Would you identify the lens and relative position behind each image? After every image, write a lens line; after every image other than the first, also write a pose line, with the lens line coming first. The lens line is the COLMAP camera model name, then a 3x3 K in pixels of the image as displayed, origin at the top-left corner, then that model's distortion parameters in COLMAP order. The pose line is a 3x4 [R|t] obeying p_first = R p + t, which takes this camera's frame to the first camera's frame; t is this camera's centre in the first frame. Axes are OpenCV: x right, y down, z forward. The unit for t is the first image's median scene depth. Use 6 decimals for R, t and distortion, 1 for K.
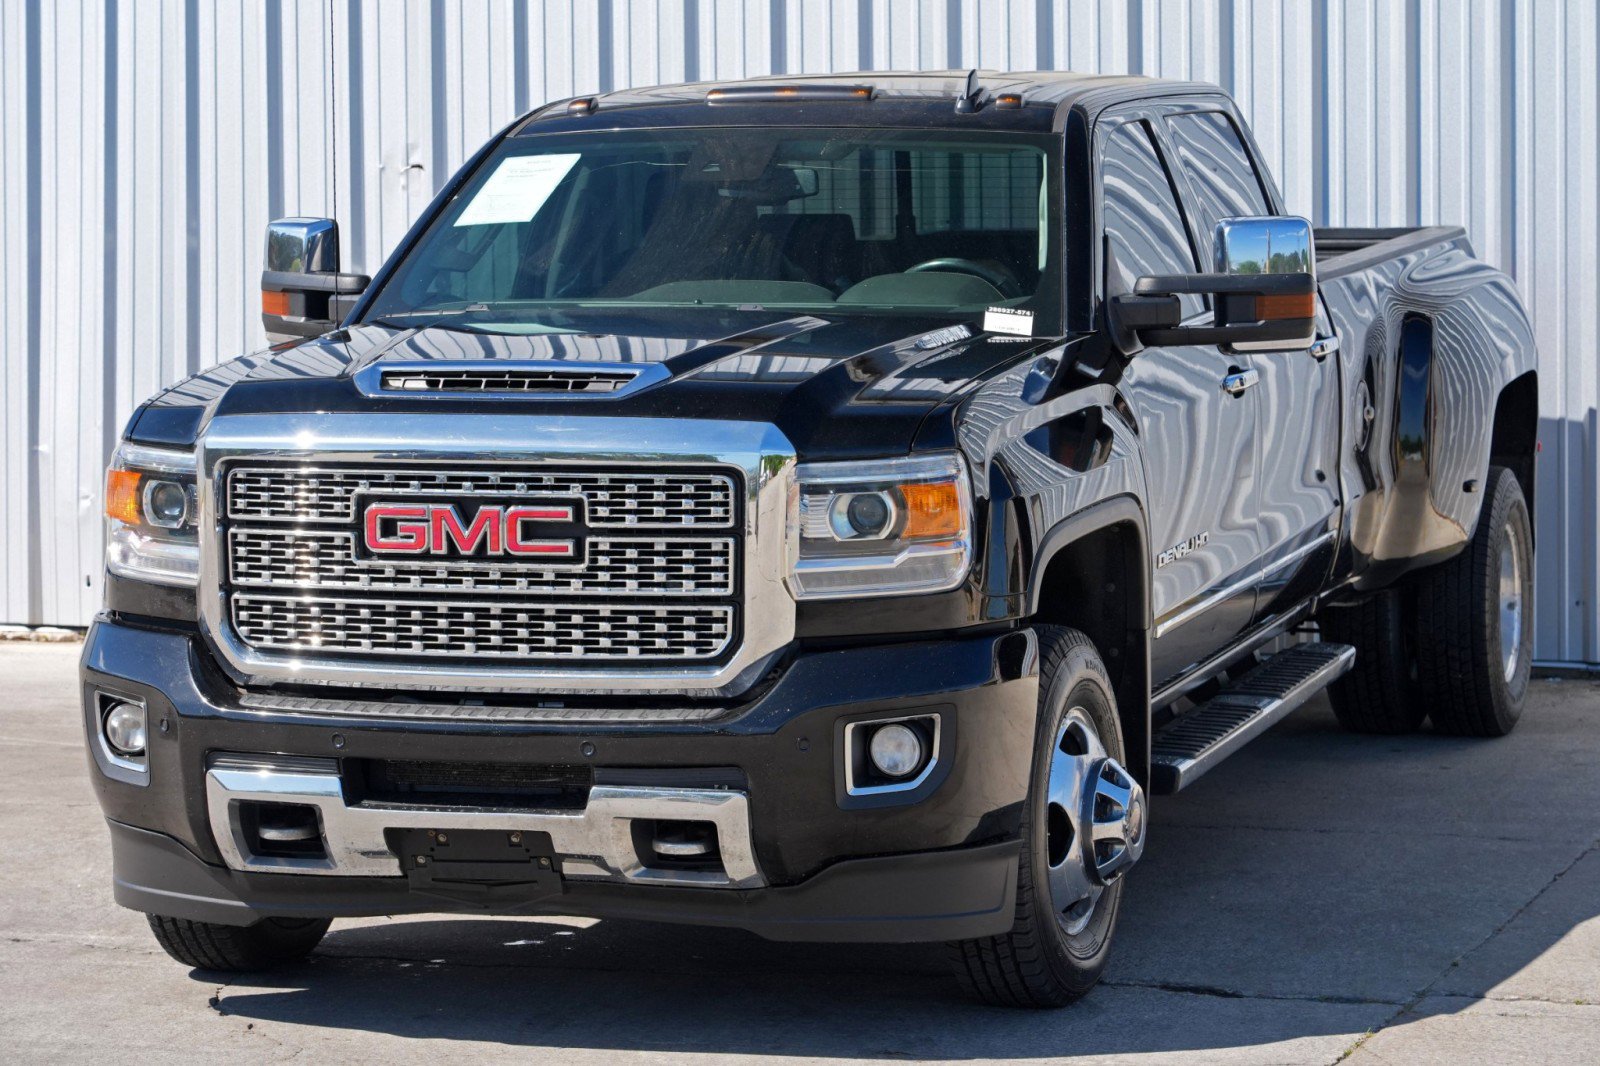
lens RADIAL K [[4669.3, 0, 740.7], [0, 4669.3, 530.5], [0, 0, 1]] dist [0.098277, -2.138089]
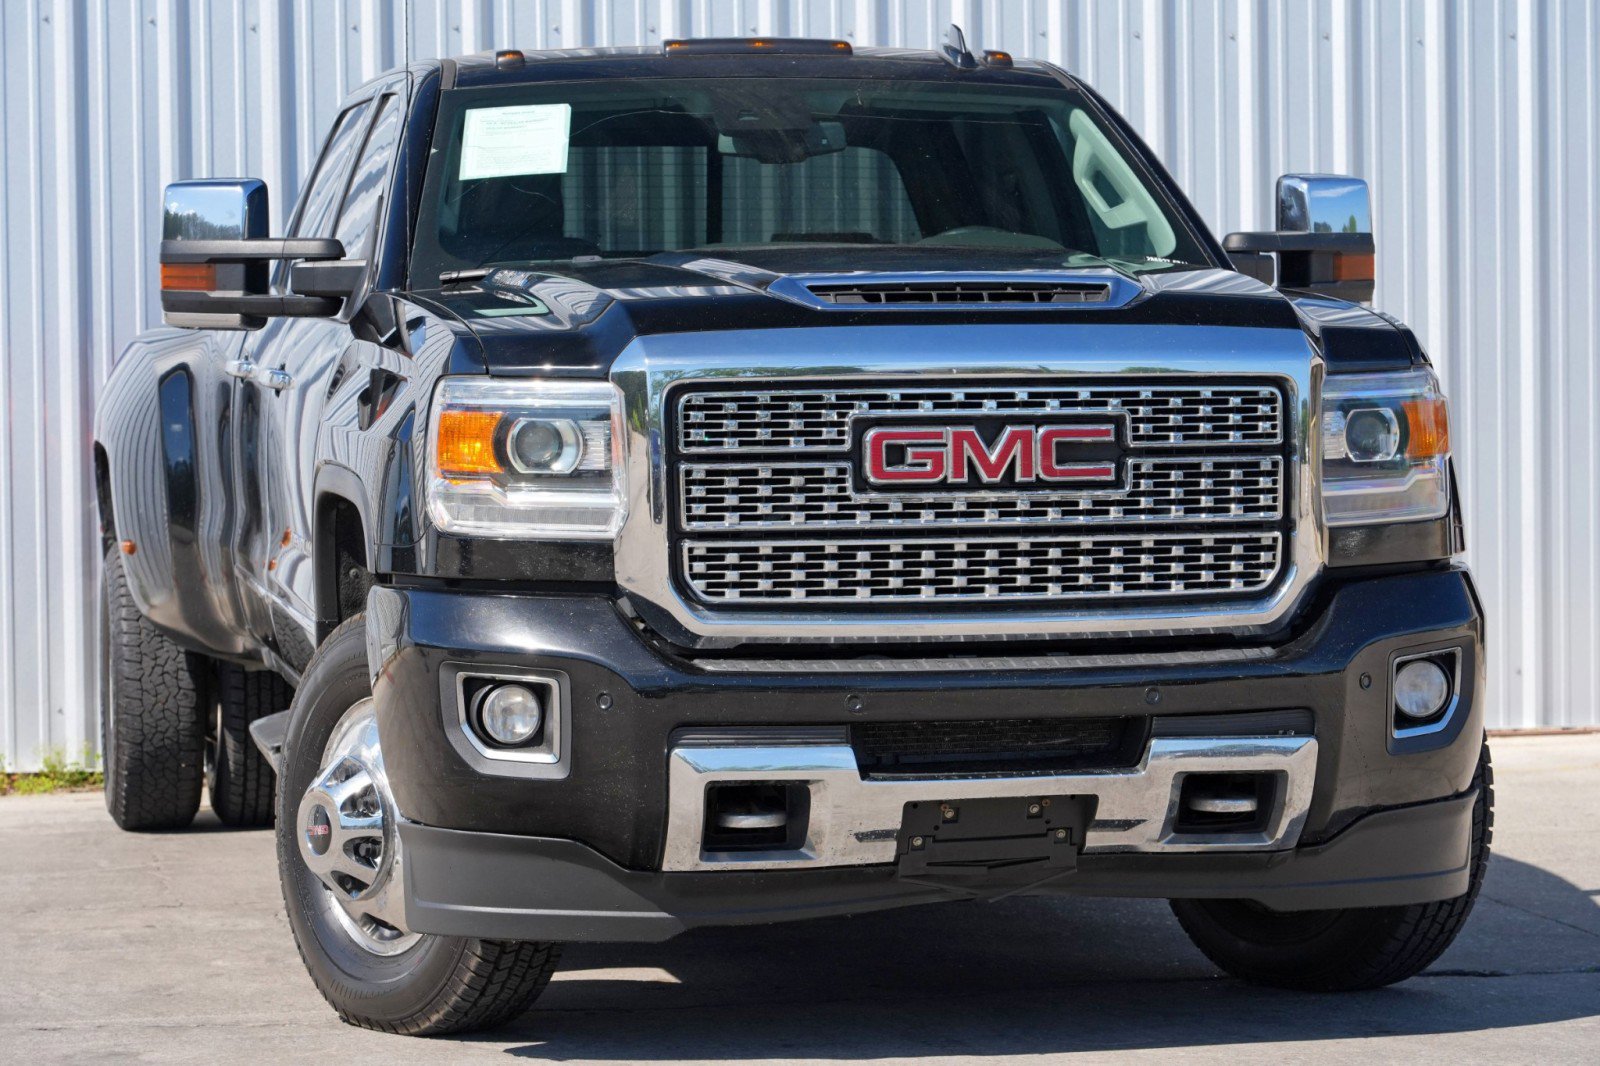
lens RADIAL K [[4734.3, 0, 800.0], [0, 4734.3, 533.0], [0, 0, 1]] dist [0.022150, -0.123294]
pose [[0.870444, -0.013764, 0.492076, -0.524990], [0.046399, 0.997453, -0.054176, 0.060799], [-0.490076, 0.069989, 0.868865, 0.249323]]
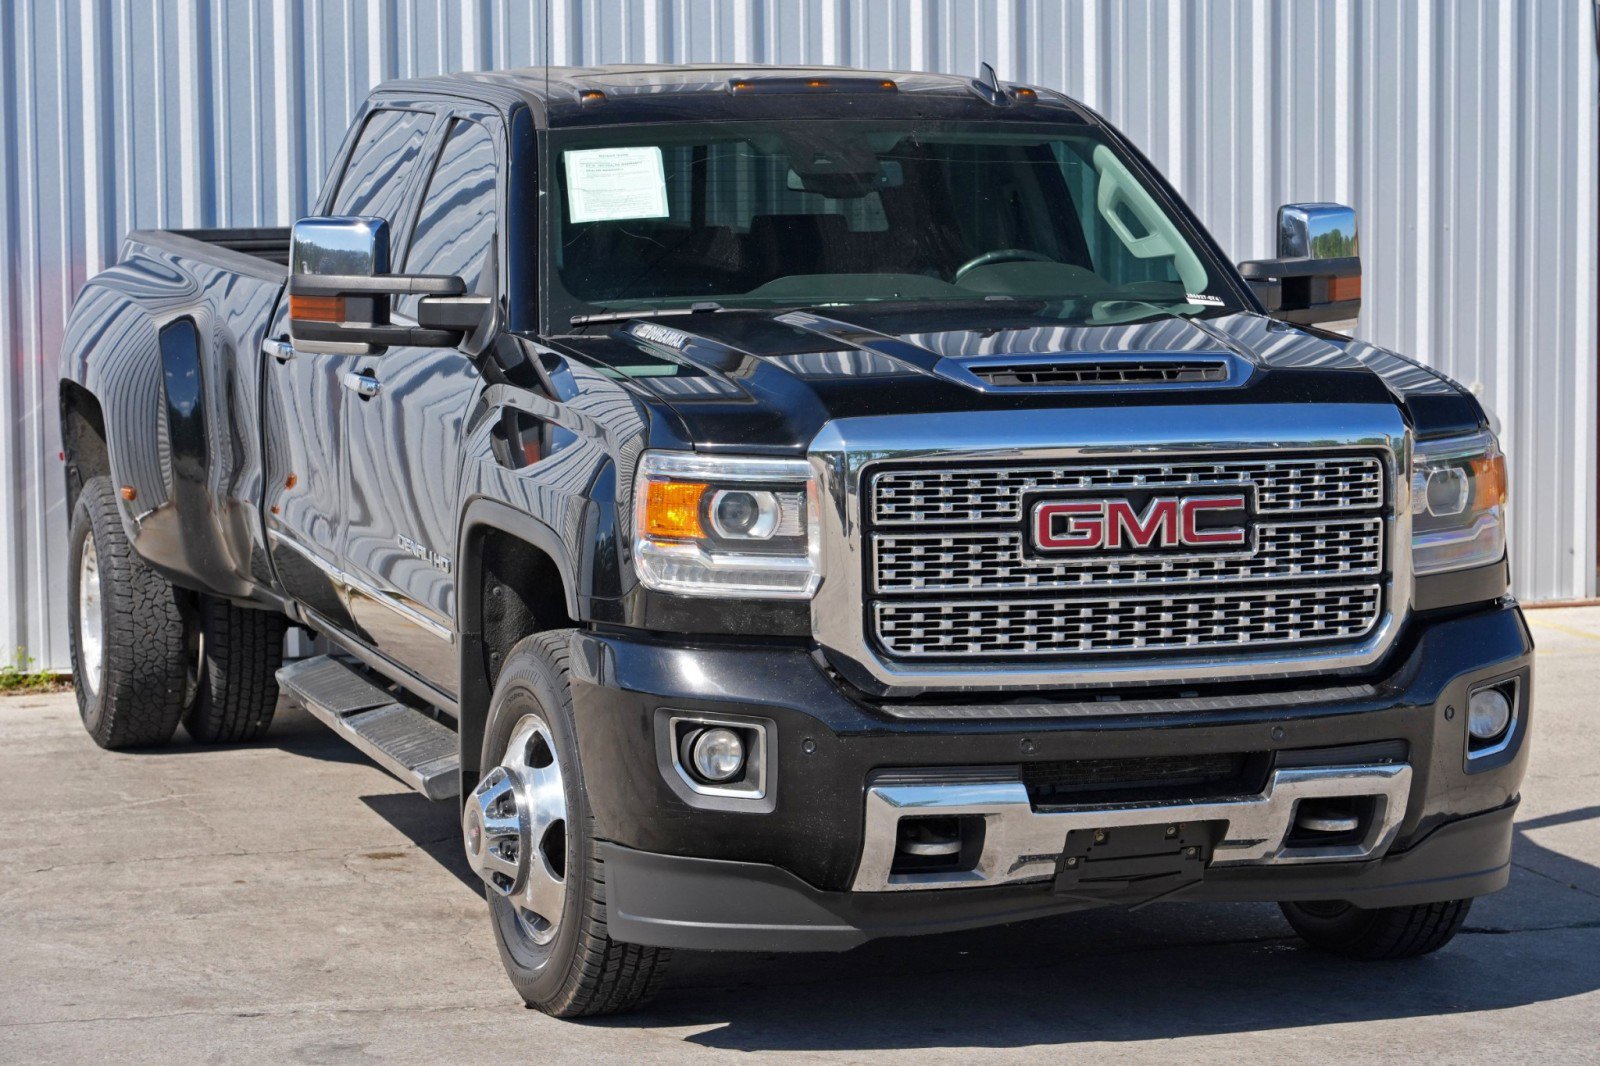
lens RADIAL K [[4734.3, 0, 800.0], [0, 4734.3, 533.0], [0, 0, 1]] dist [0.022150, -0.123294]
pose [[0.812774, -0.047444, 0.580644, -0.700433], [0.048677, 0.998724, 0.013468, -0.015055], [-0.580542, 0.017318, 0.814046, 0.223749]]
